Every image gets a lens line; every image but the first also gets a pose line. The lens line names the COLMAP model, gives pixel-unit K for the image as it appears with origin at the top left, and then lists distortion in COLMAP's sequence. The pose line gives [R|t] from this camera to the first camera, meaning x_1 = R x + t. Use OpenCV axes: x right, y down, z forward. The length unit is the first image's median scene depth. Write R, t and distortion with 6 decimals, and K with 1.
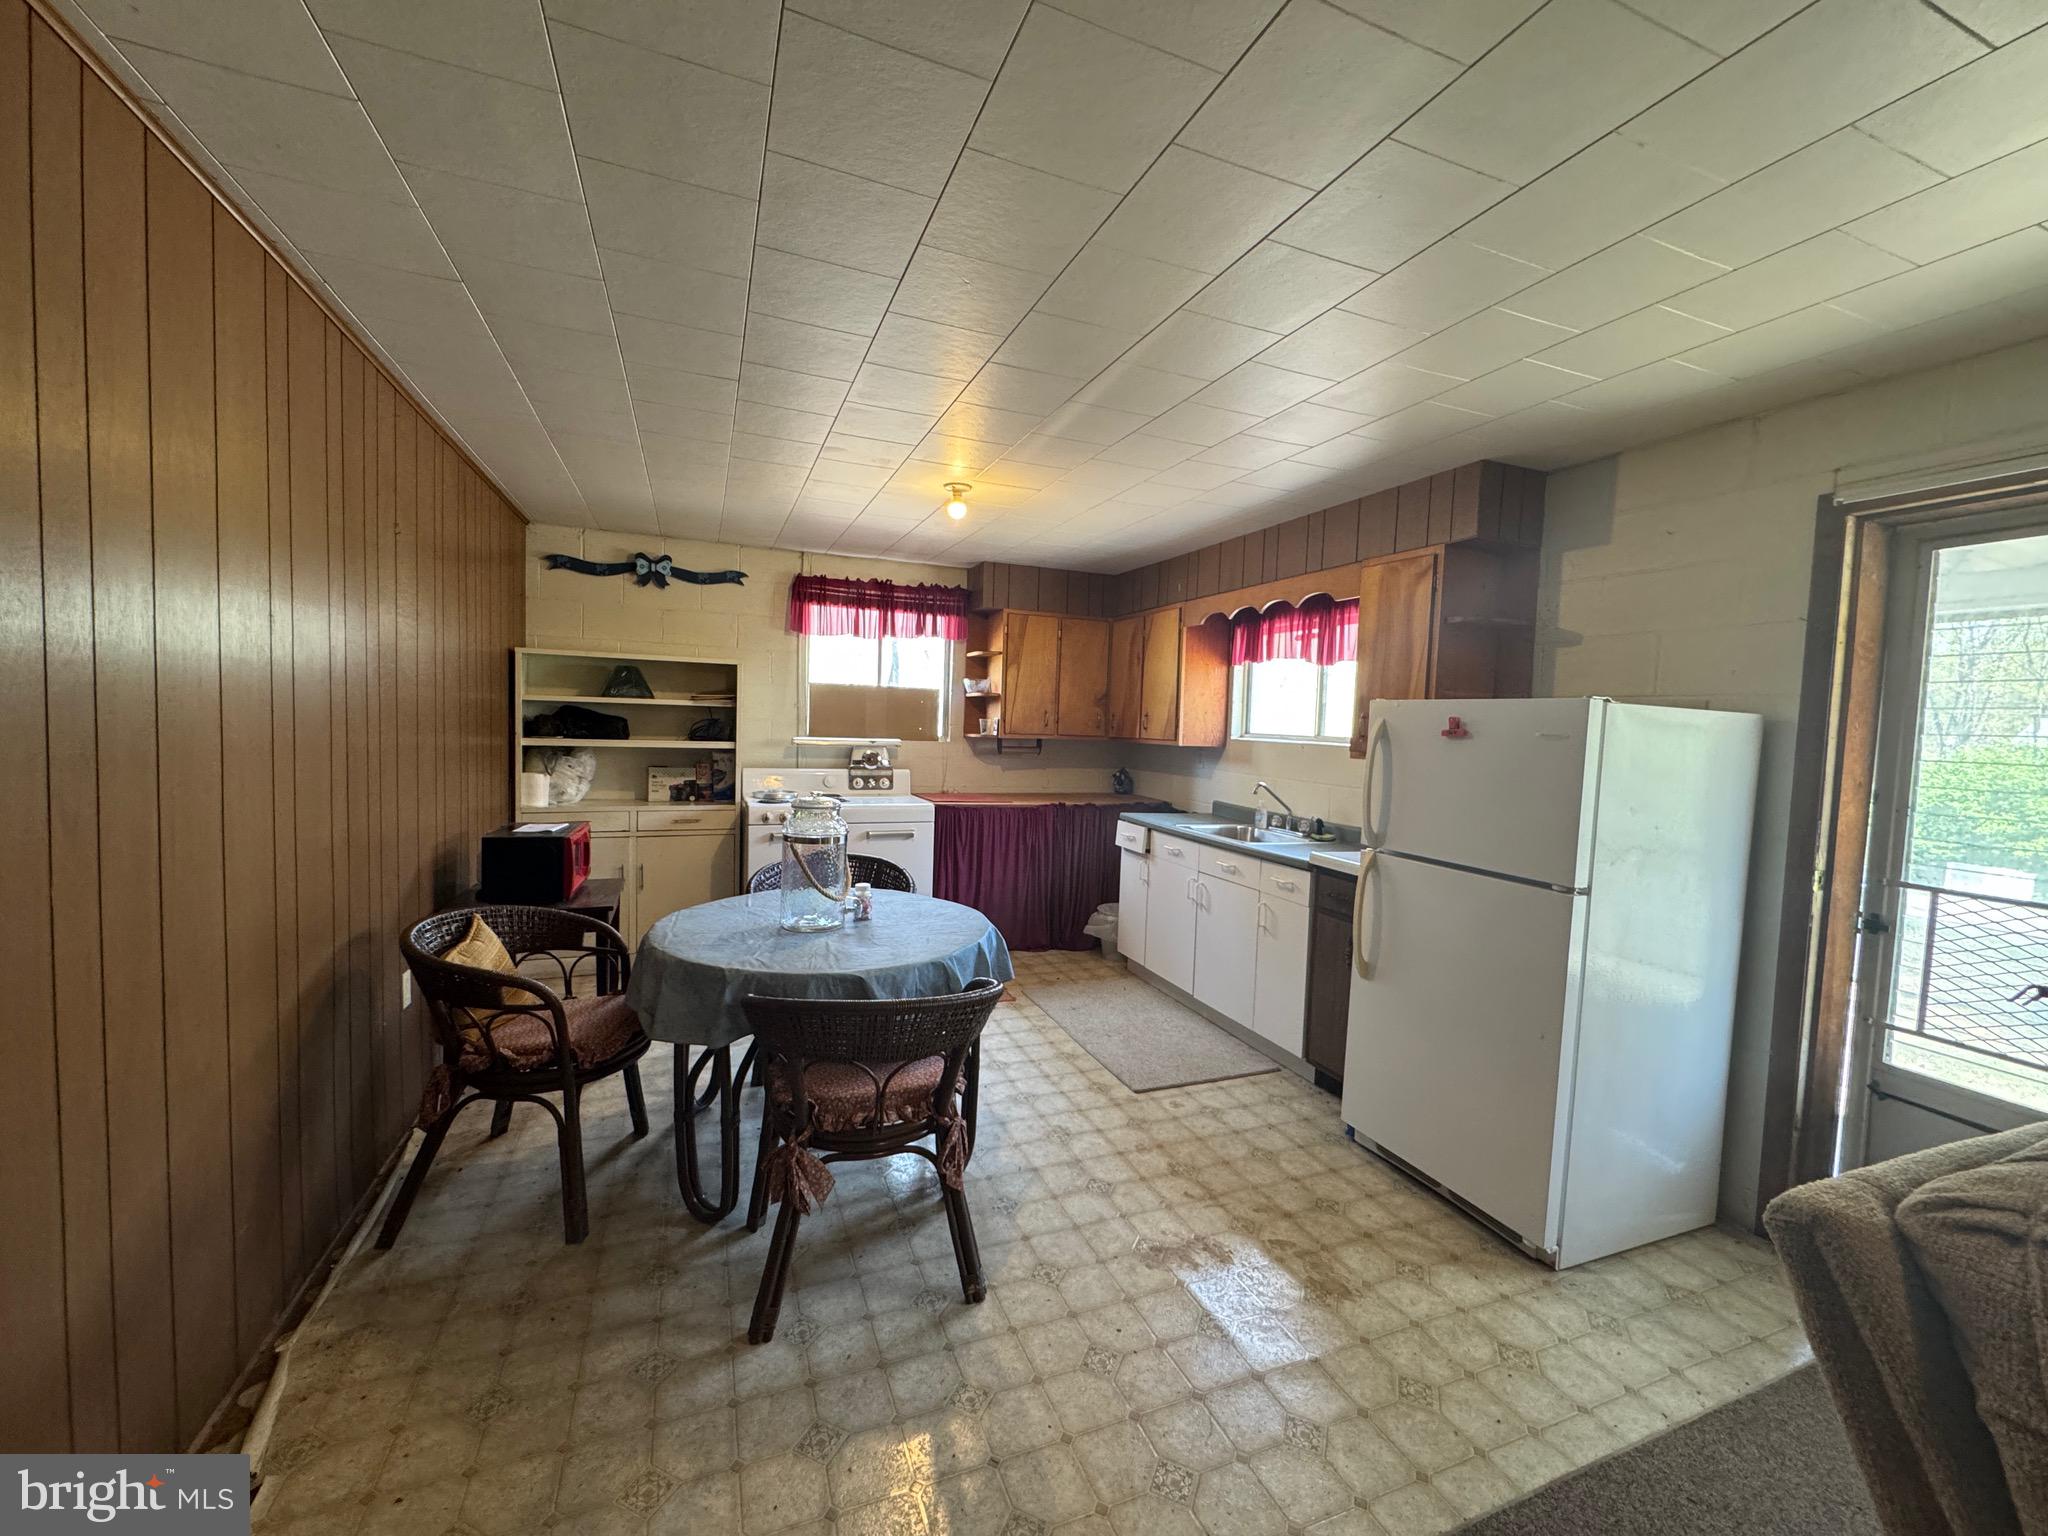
lens RADIAL K [[816.2, 0, 1021.2], [0, 816.2, 768.6], [0, 0, 1]] dist [0.000705, -0.000584]
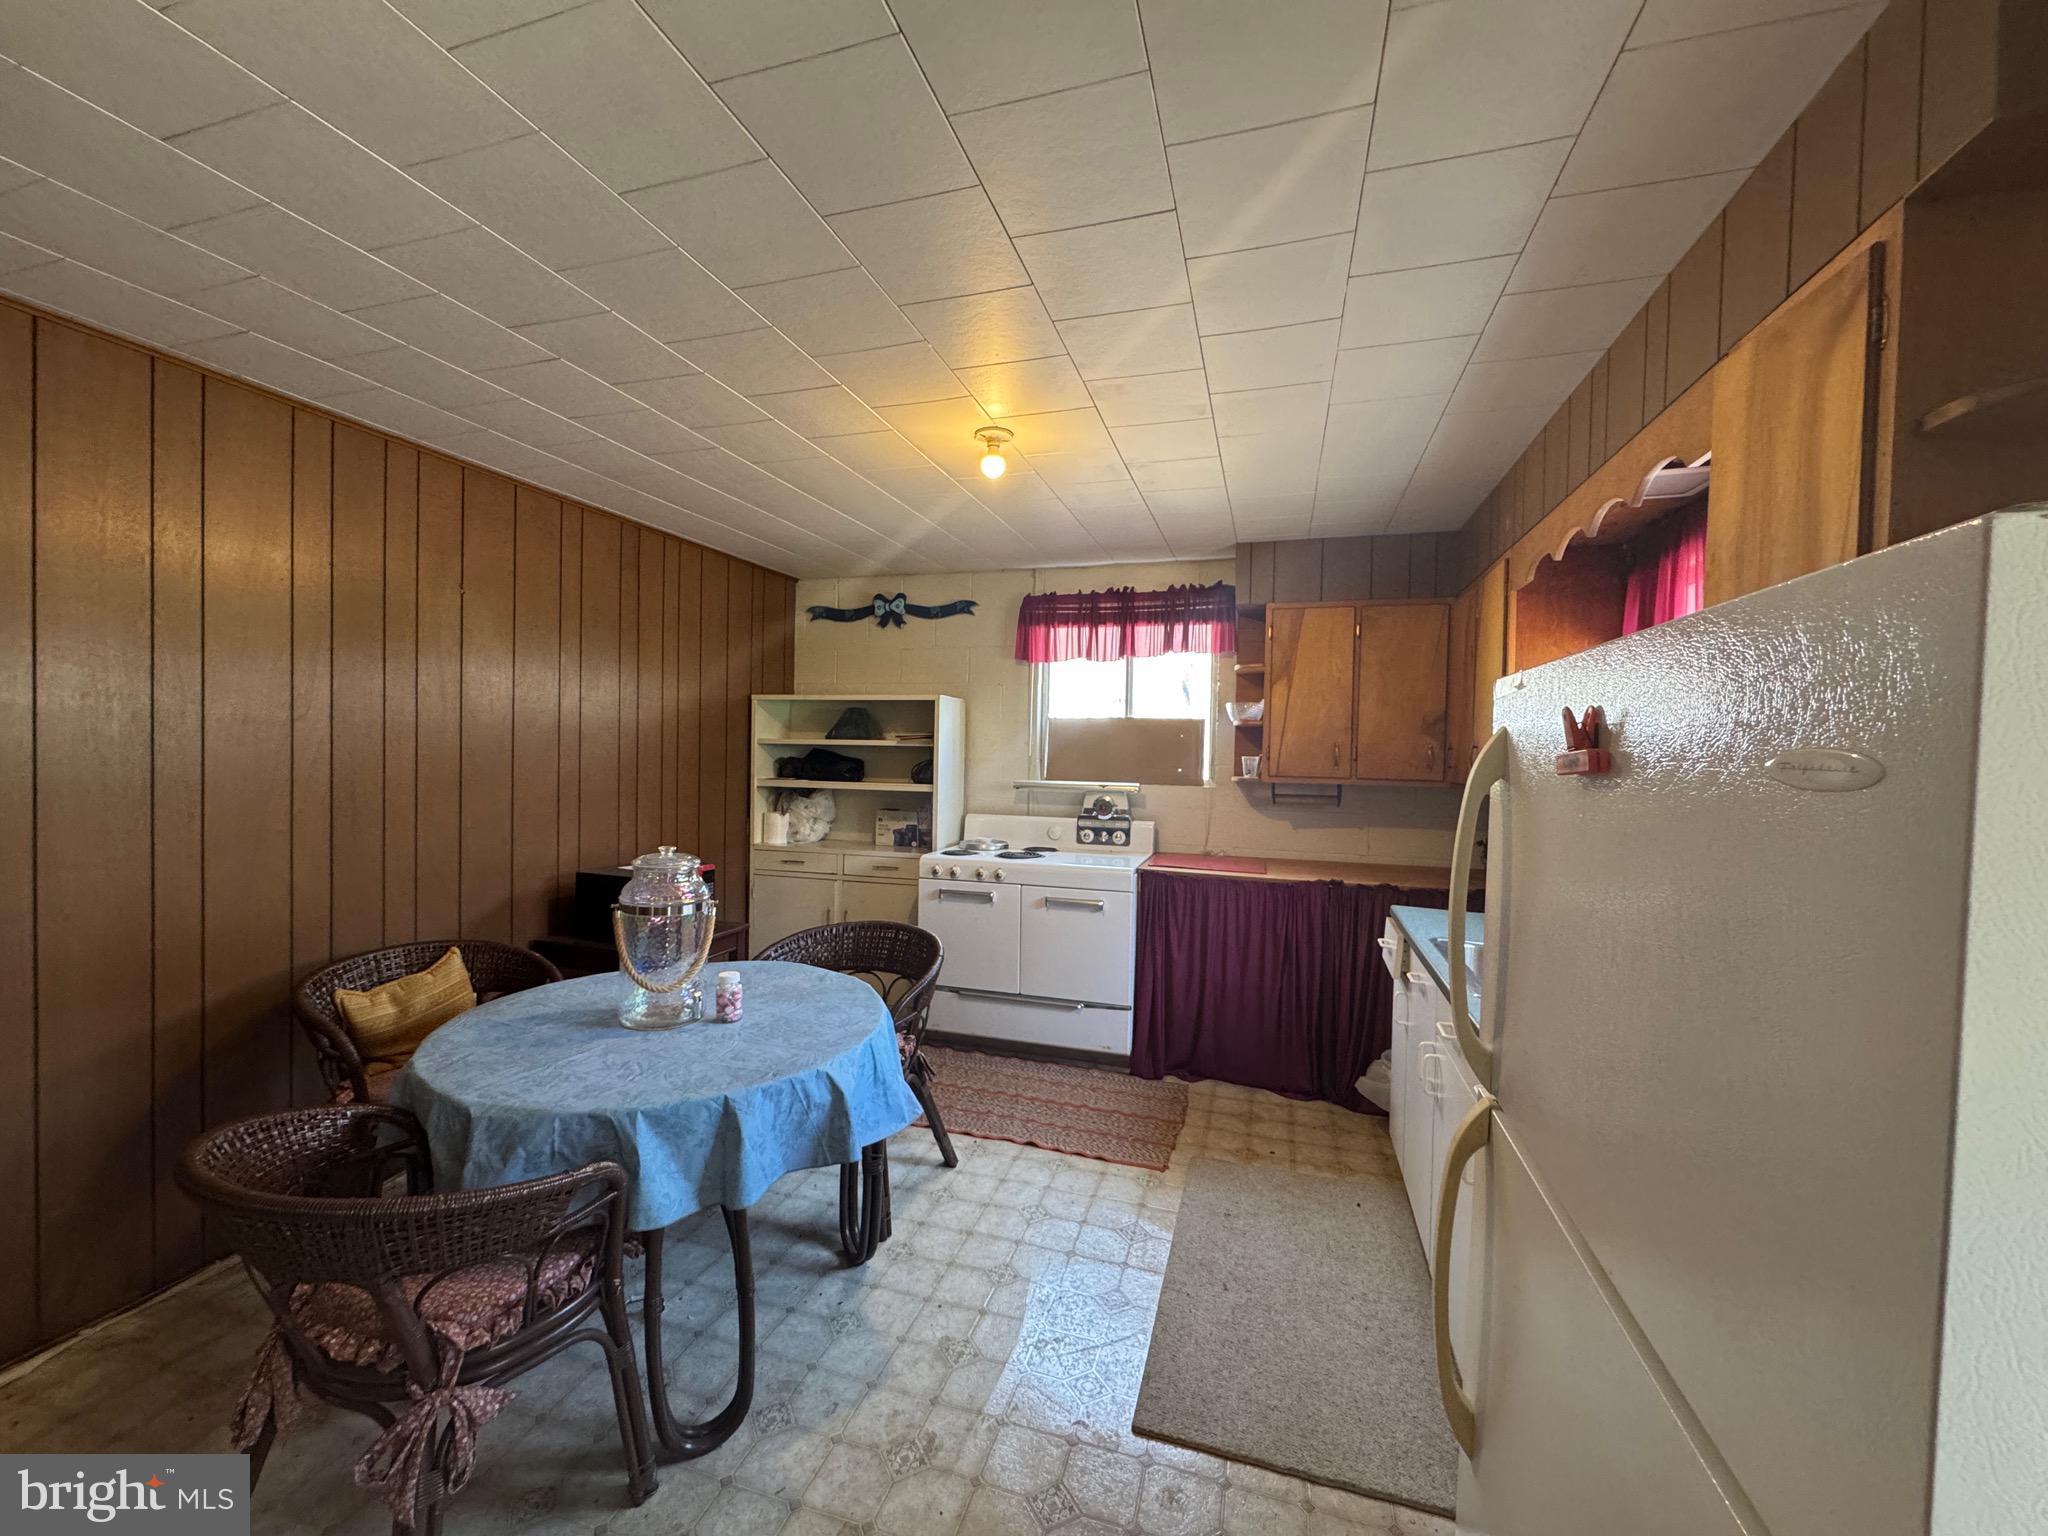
lens RADIAL K [[816.2, 0, 1021.2], [0, 816.2, 768.6], [0, 0, 1]] dist [0.000705, -0.000584]
pose [[0.780437, -0.004692, -0.625216, 0.273481], [-0.030380, 0.998506, -0.045415, -0.011271], [0.624495, 0.054437, 0.779129, 0.324612]]
